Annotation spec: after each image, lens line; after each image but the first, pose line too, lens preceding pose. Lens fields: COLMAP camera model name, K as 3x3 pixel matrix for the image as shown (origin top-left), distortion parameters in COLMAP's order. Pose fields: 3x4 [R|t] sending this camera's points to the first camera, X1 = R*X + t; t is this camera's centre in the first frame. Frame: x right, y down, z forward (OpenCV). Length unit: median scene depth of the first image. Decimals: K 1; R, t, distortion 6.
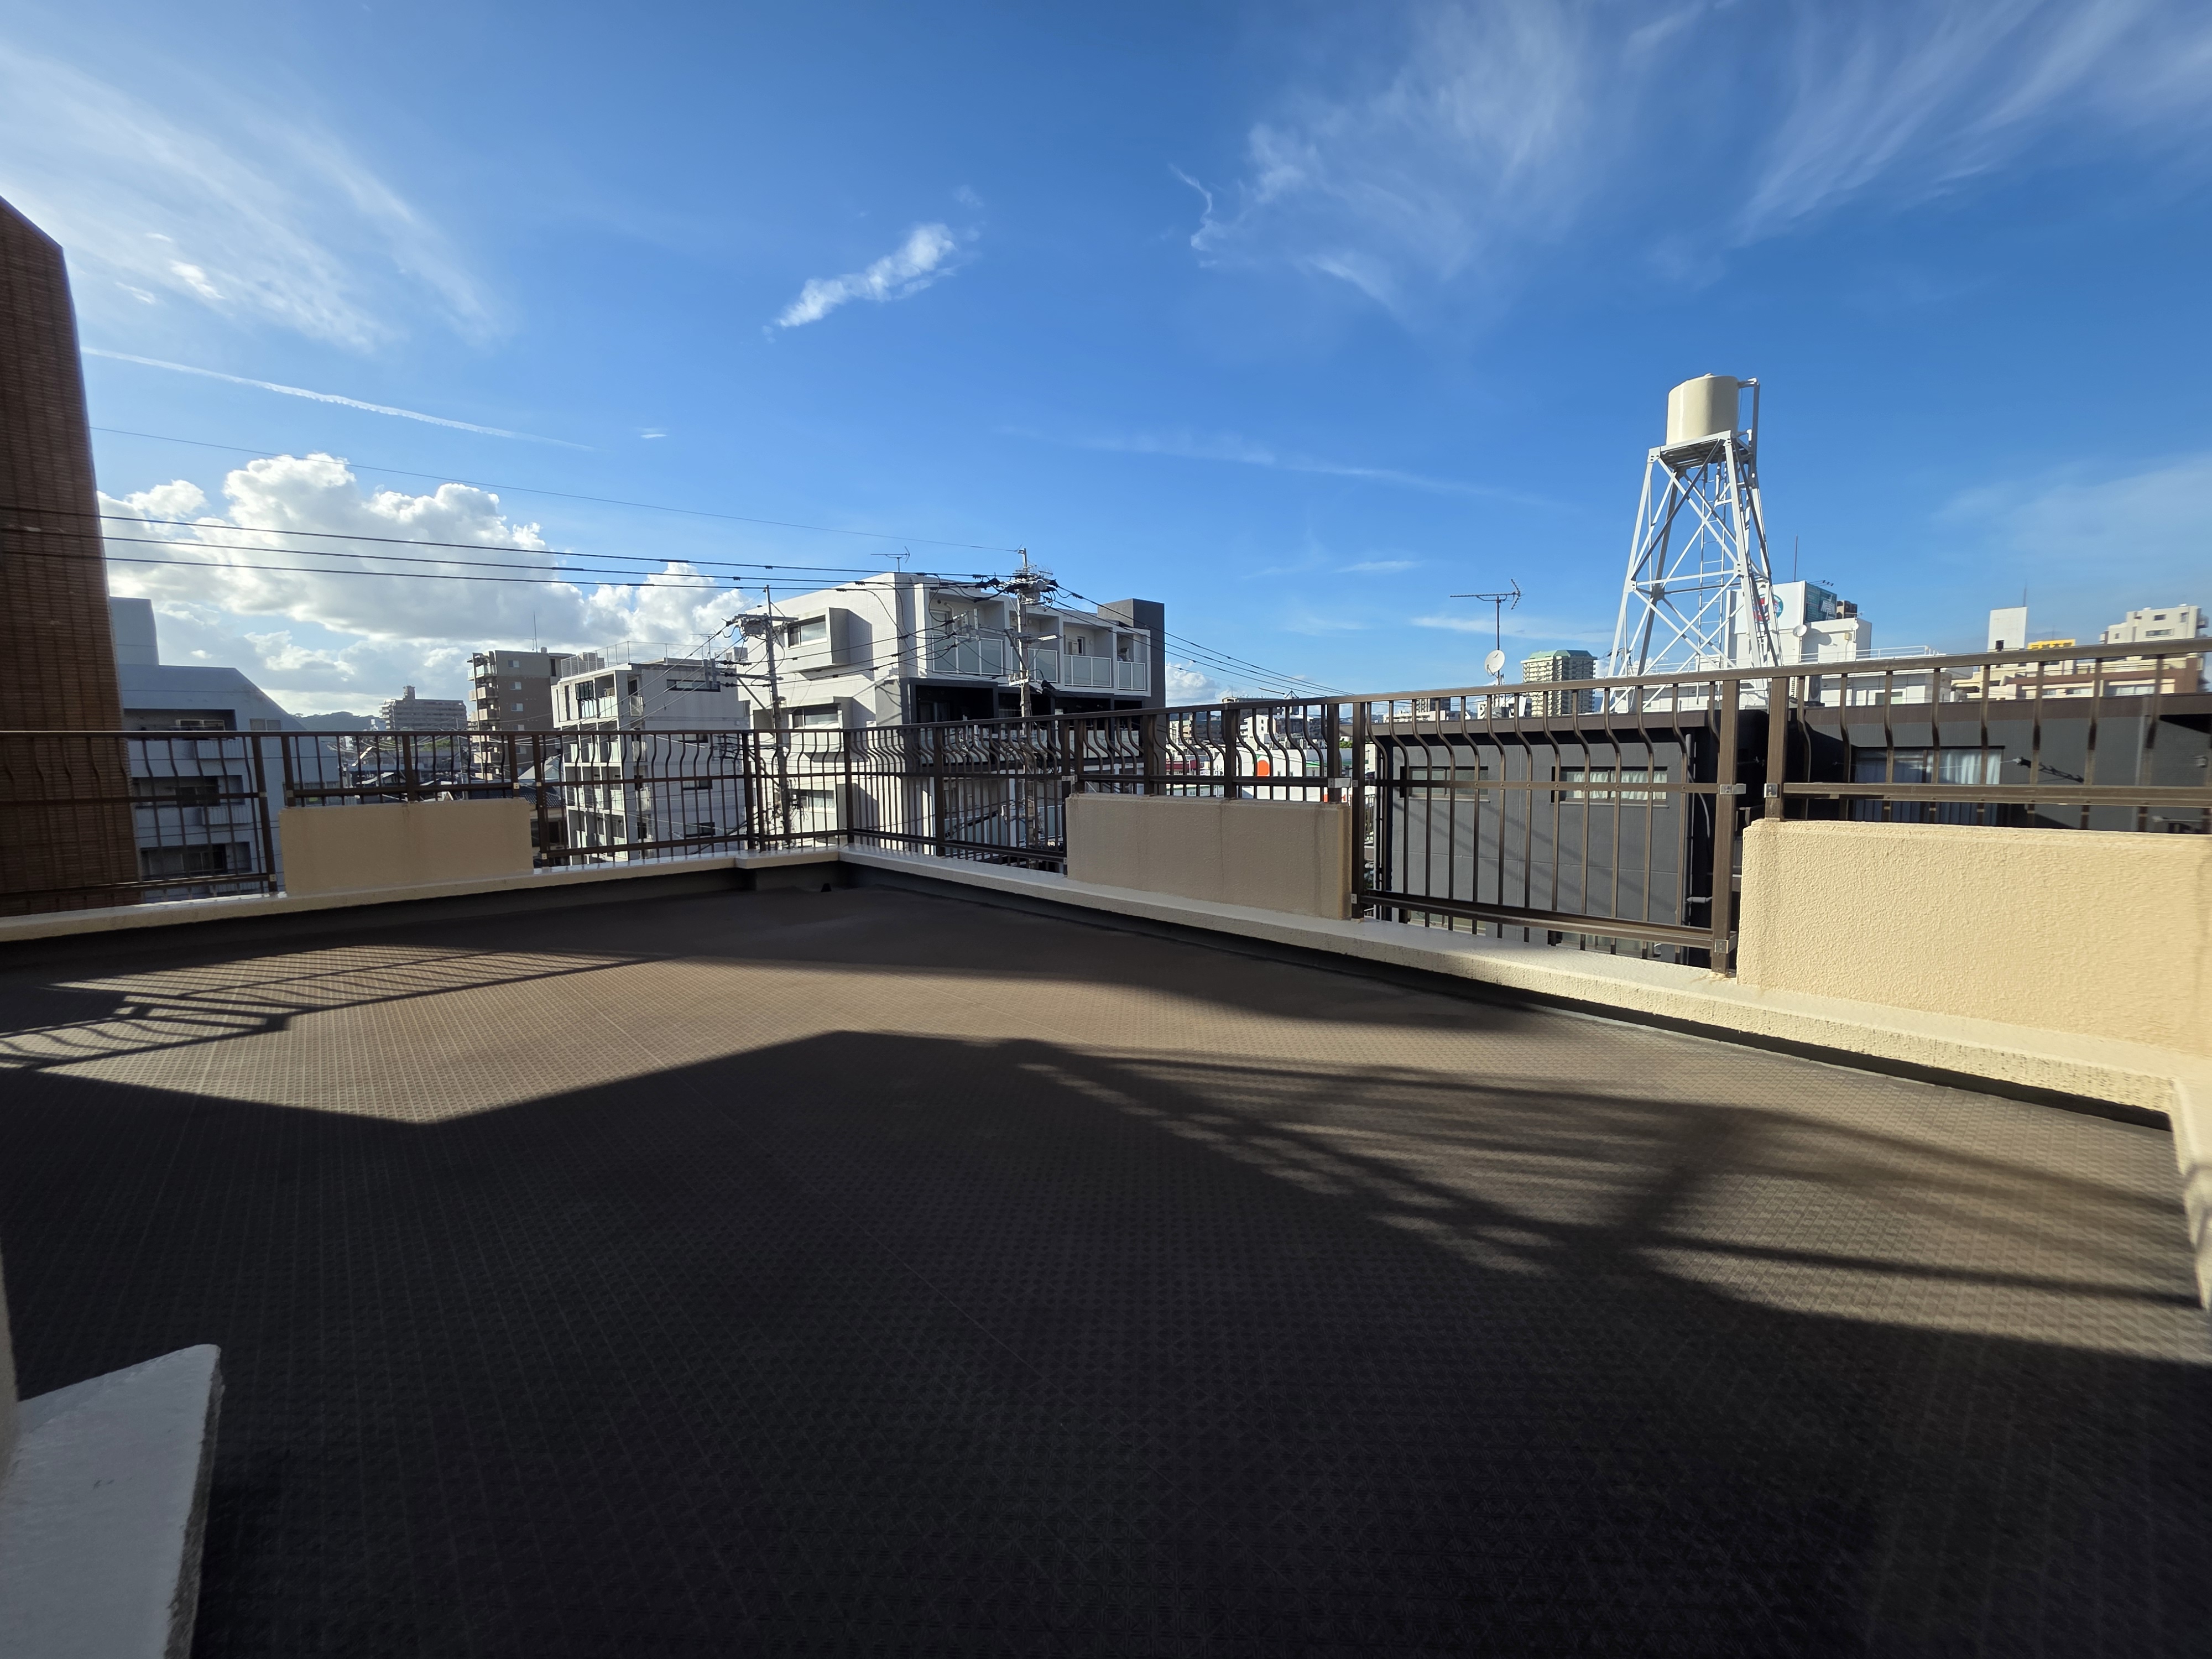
lens RADIAL K [[884.7, 0, 1106.9], [0, 884.7, 823.1], [0, 0, 1]] dist [0.000027, 0.000076]
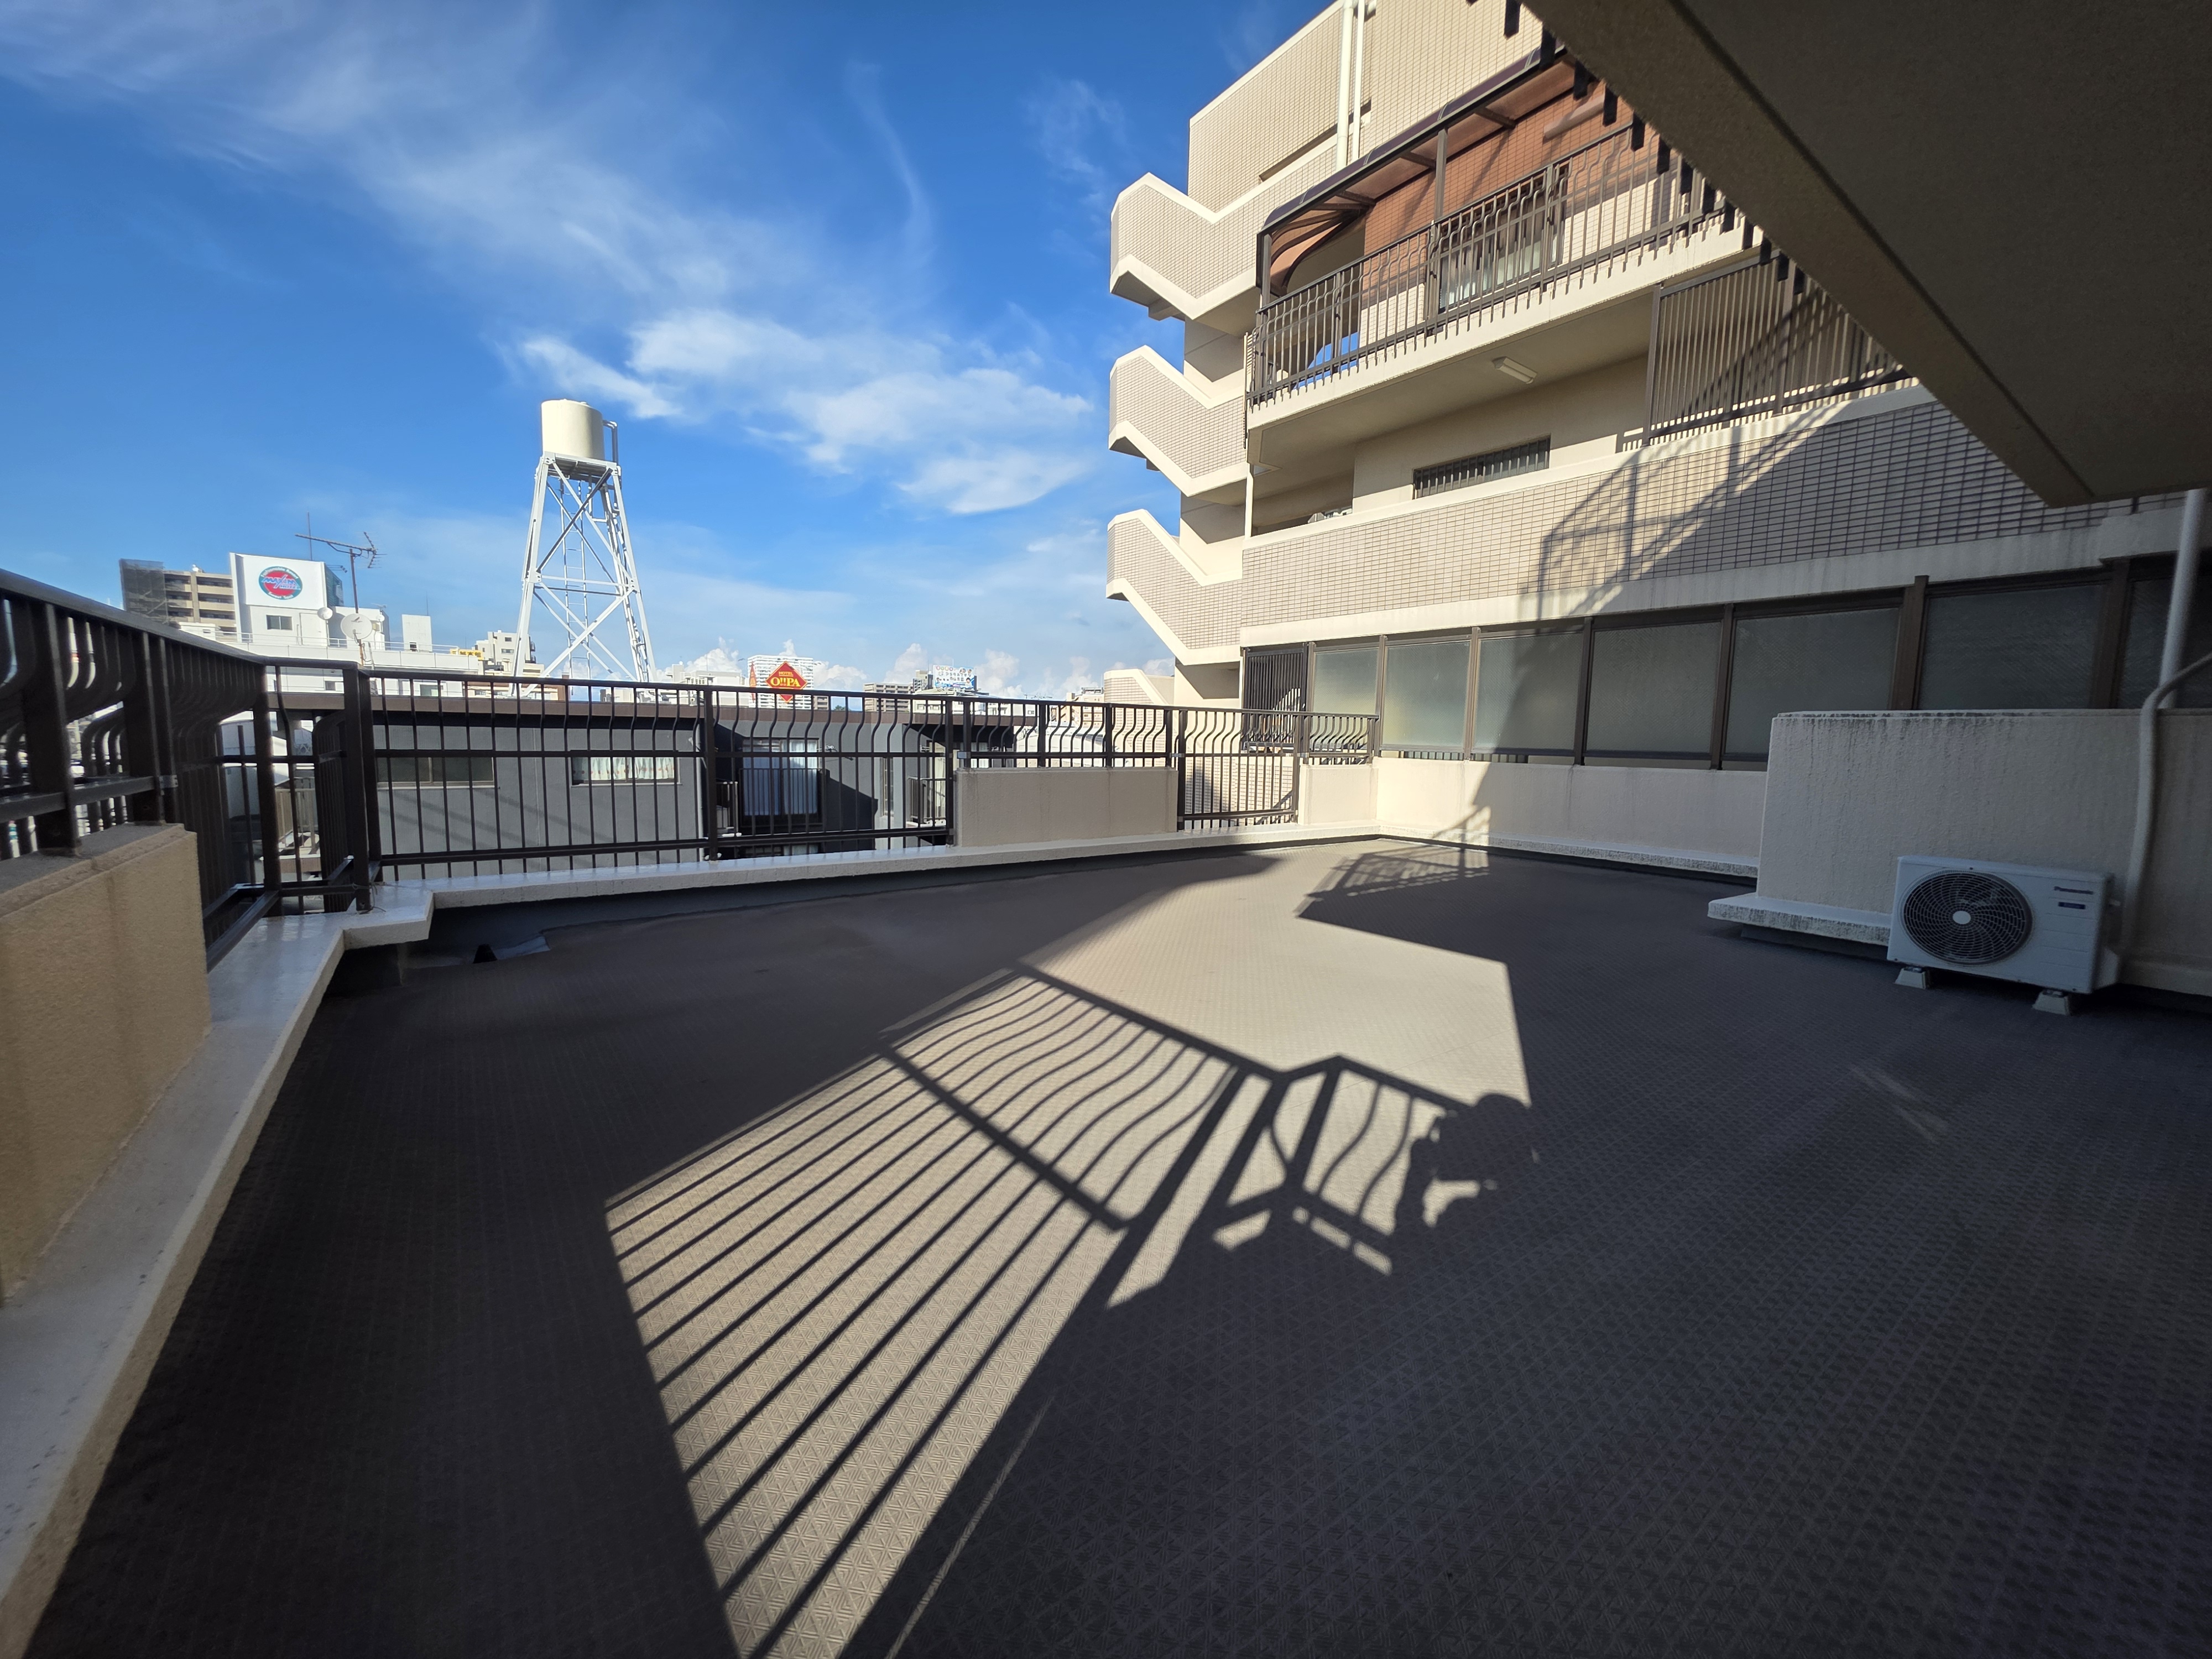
lens RADIAL K [[884.7, 0, 1104.3], [0, 884.7, 829.4], [0, 0, 1]] dist [0.000027, 0.000076]
pose [[0.121841, -0.090176, 0.988445, -1.207062], [0.070687, 0.994124, 0.081981, -0.038471], [-0.990029, 0.059882, 0.127500, 0.702545]]
